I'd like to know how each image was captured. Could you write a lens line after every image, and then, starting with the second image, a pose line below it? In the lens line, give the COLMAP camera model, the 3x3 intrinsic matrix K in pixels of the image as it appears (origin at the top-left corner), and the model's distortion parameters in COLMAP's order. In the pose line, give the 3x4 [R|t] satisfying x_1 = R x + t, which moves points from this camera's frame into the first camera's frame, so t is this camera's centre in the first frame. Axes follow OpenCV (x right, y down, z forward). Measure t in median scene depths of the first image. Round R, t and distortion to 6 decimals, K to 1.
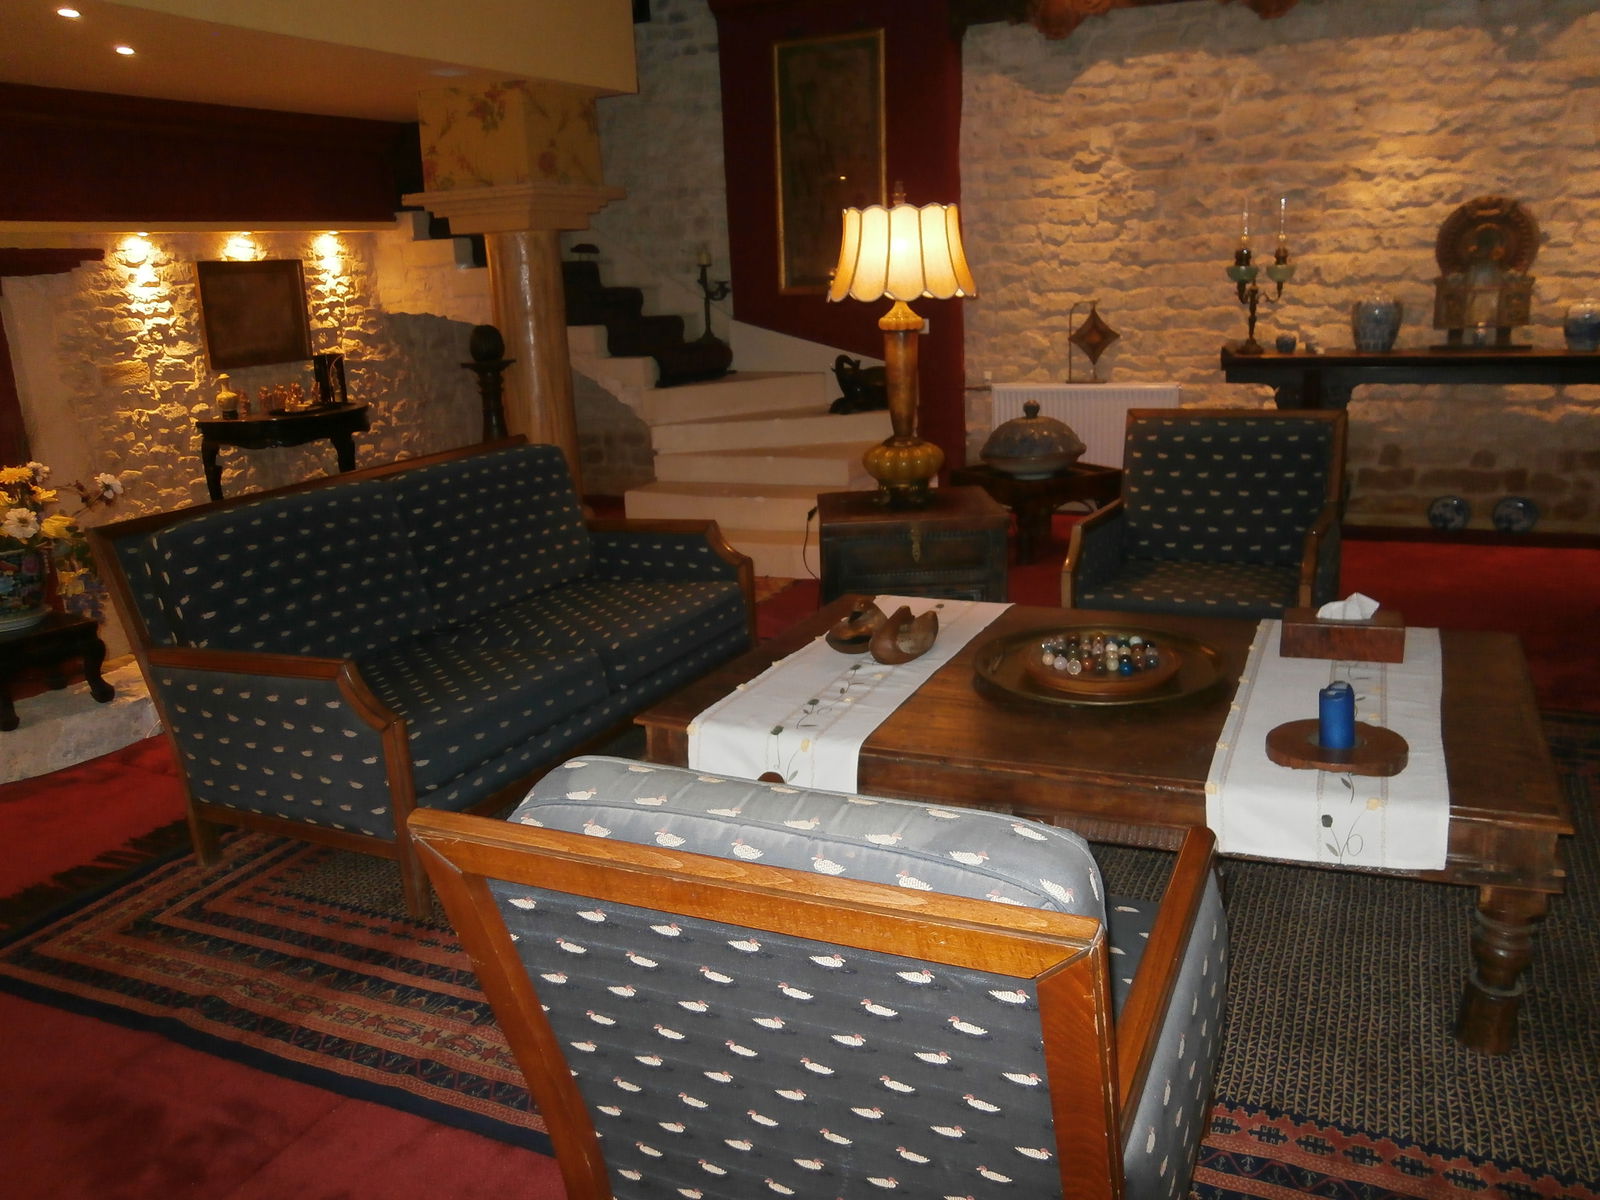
lens RADIAL K [[1247.2, 0, 727.0], [0, 1247.2, 598.4], [0, 0, 1]] dist [-0.100998, 0.078059]
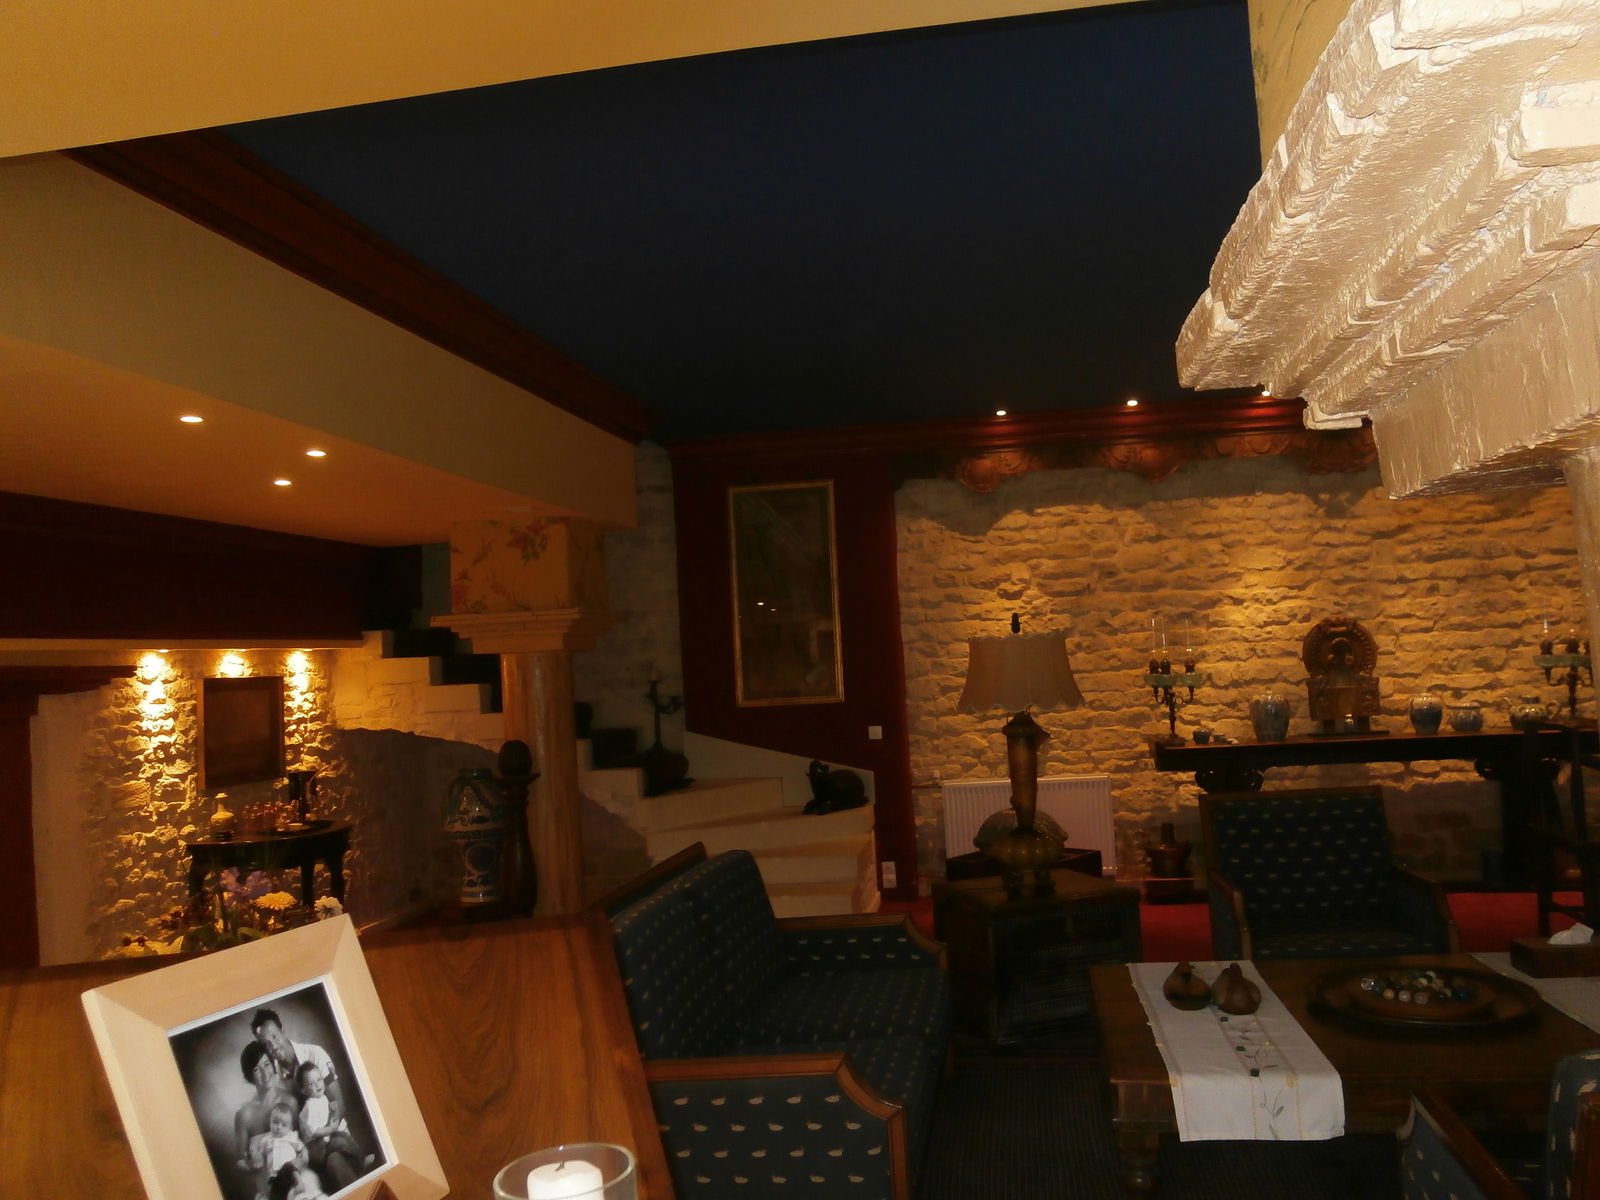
lens RADIAL K [[1218.0, 0, 798.4], [0, 1218.0, 637.3], [0, 0, 1]] dist [-0.060312, 0.054511]
pose [[0.962637, -0.000443, 0.270795, -0.237524], [0.079046, 0.956906, -0.279434, -0.001354], [-0.259001, 0.290399, 0.921188, -0.017115]]
